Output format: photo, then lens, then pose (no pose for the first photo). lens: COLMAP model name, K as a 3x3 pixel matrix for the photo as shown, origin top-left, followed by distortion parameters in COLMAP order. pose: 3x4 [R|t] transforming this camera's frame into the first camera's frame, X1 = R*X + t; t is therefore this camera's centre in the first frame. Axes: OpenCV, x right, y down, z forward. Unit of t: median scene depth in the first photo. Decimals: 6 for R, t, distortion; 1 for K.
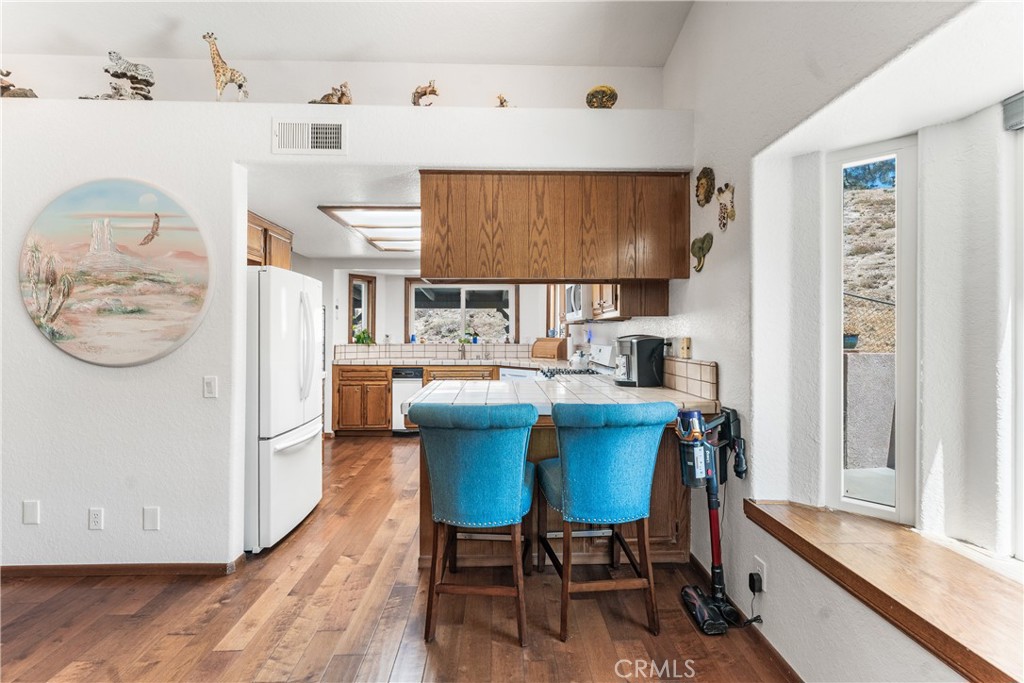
lens RADIAL K [[413.5, 0, 514.5], [0, 413.5, 330.0], [0, 0, 1]] dist [-0.002343, 0.000451]
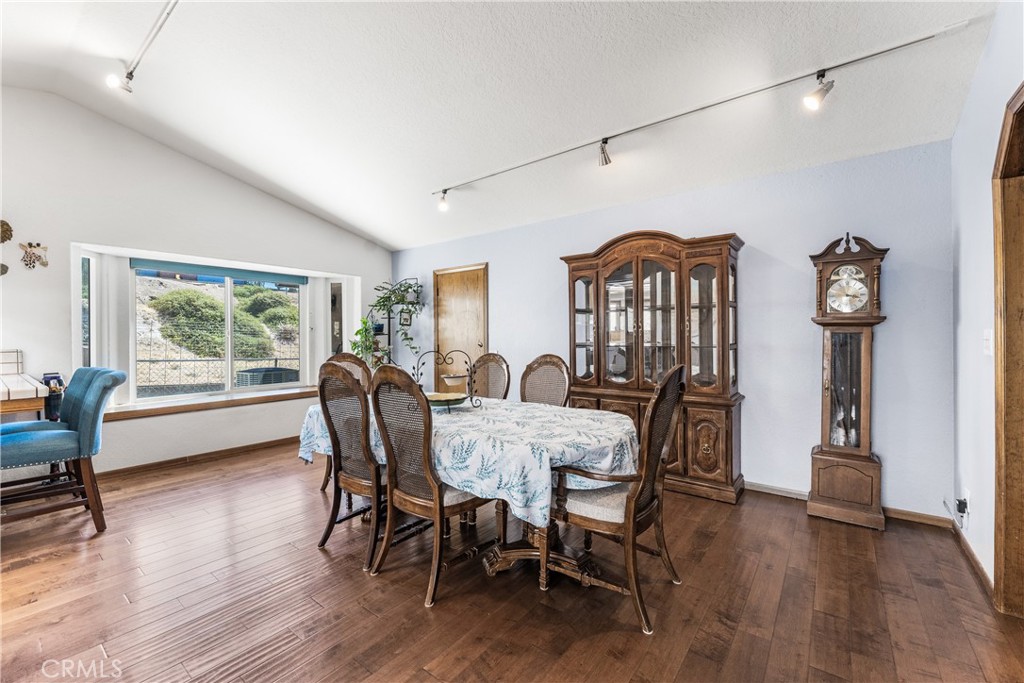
lens RADIAL K [[413.5, 0, 514.8], [0, 413.5, 339.8], [0, 0, 1]] dist [-0.002343, 0.000451]
pose [[-0.769486, -0.001483, 0.638662, -1.632644], [0.000568, 0.999995, 0.003006, 0.031614], [-0.638663, 0.002676, -0.769482, 0.824203]]
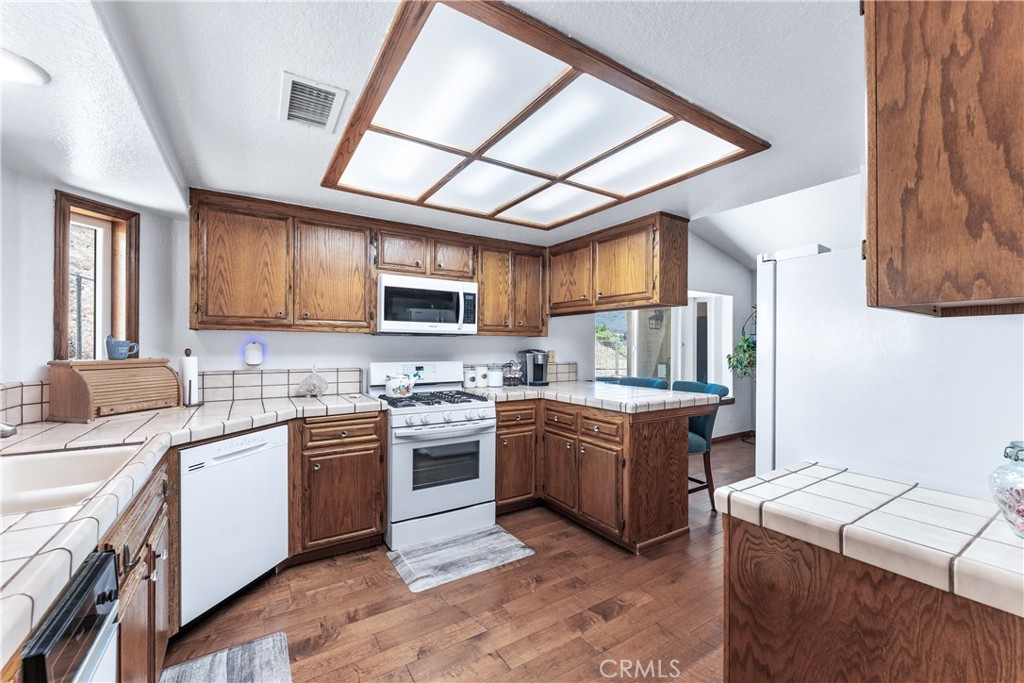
lens RADIAL K [[413.5, 0, 511.8], [0, 413.5, 343.4], [0, 0, 1]] dist [-0.002343, 0.000451]
pose [[-0.504927, 0.002088, 0.863159, -0.957665], [-0.010834, 0.999903, -0.008756, 0.004794], [-0.863094, -0.013773, -0.504856, 1.920463]]
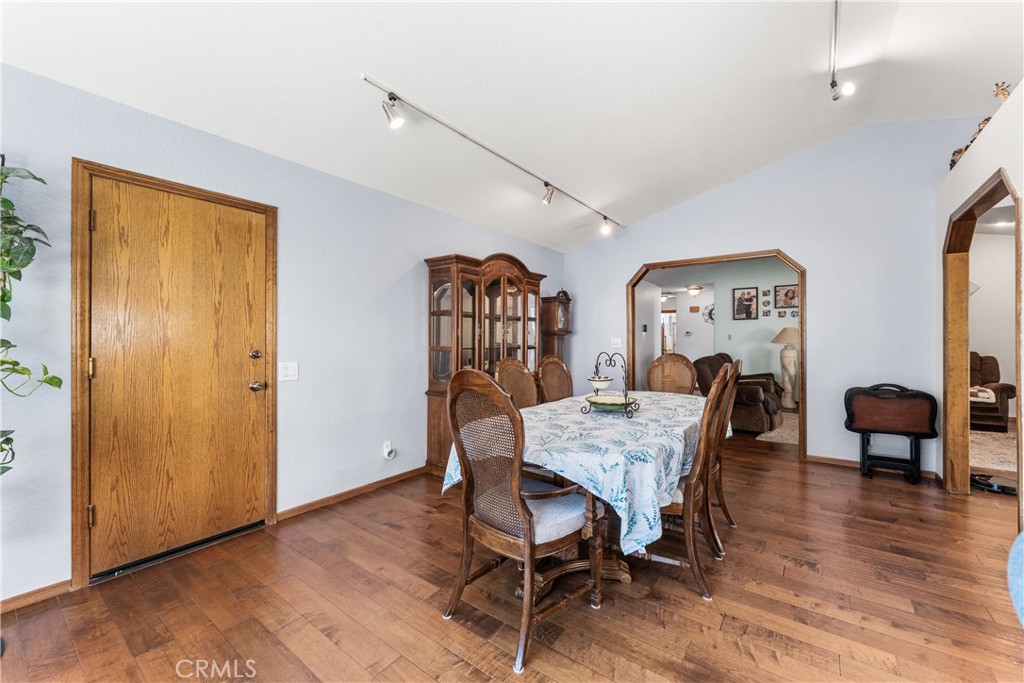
lens RADIAL K [[413.5, 0, 516.1], [0, 413.5, 338.6], [0, 0, 1]] dist [-0.002343, 0.000451]
pose [[-0.627111, -0.005642, -0.778910, 0.185138], [0.003106, 0.999948, -0.009743, 0.036597], [0.778924, -0.008529, -0.627061, 0.588785]]
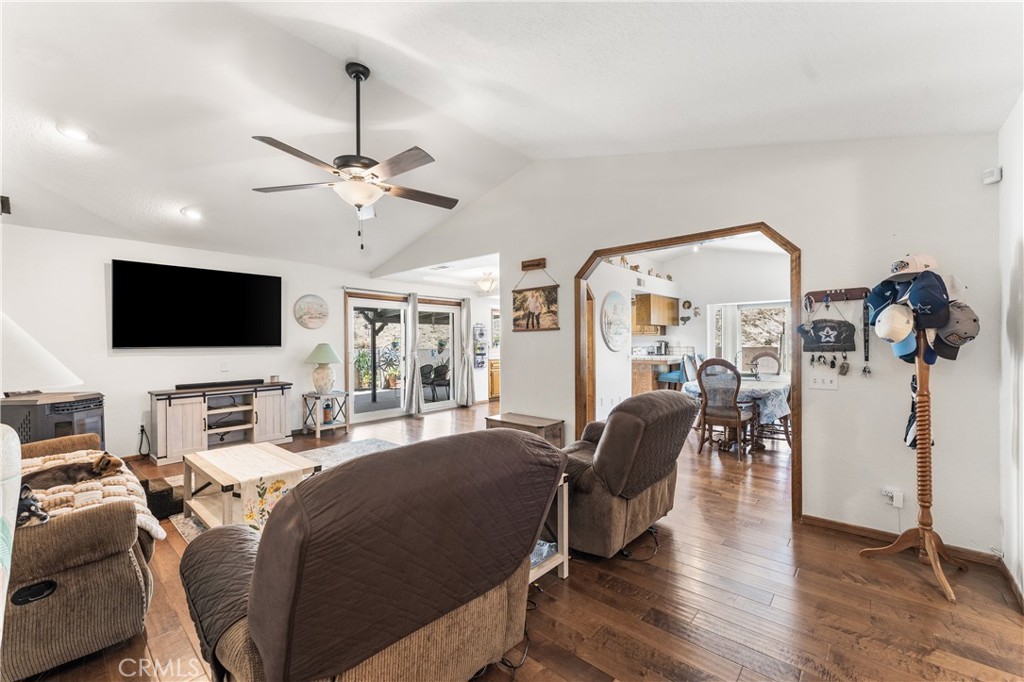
lens RADIAL K [[413.5, 0, 516.3], [0, 413.5, 345.4], [0, 0, 1]] dist [-0.002343, 0.000451]
pose [[0.681841, -0.013724, 0.731372, -3.278573], [0.003323, 0.999872, 0.015664, -0.007551], [-0.731493, -0.008250, 0.681799, -0.508291]]
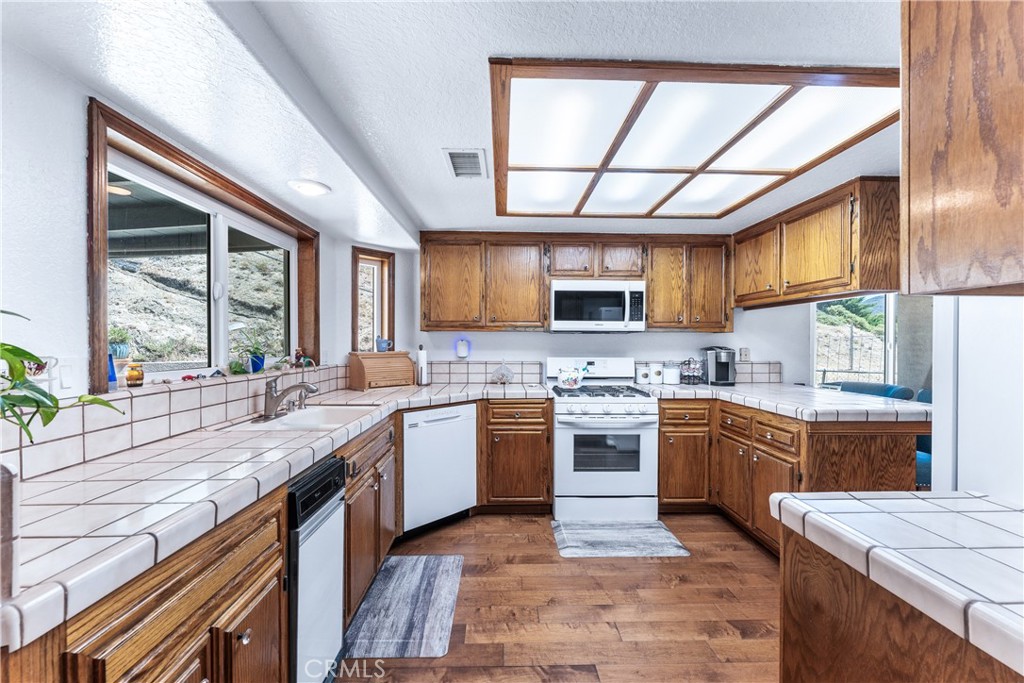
lens RADIAL K [[413.5, 0, 512.1], [0, 413.5, 341.5], [0, 0, 1]] dist [-0.002343, 0.000451]
pose [[0.012869, 0.000882, 0.999917, -1.106285], [-0.010302, 0.999947, -0.000750, 0.004028], [-0.999864, -0.010292, 0.012877, 1.765562]]
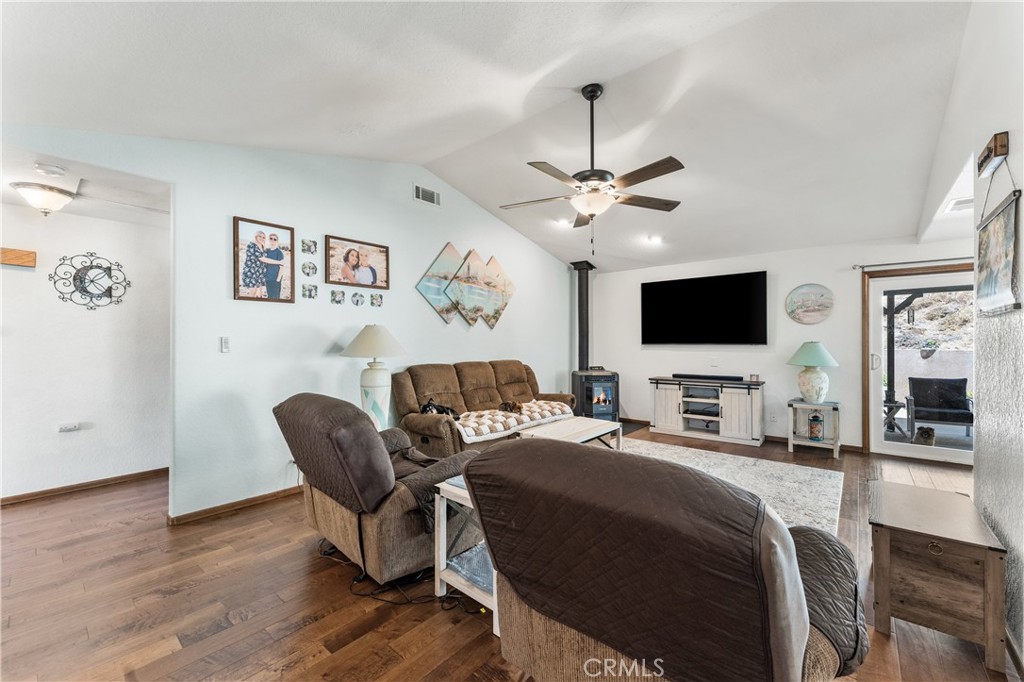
lens RADIAL K [[413.5, 0, 509.5], [0, 413.5, 340.3], [0, 0, 1]] dist [-0.002343, 0.000451]
pose [[0.732082, -0.010301, -0.681138, -2.033891], [0.011368, 0.999931, -0.002904, -0.001662], [0.681121, -0.005617, 0.732149, -0.489933]]
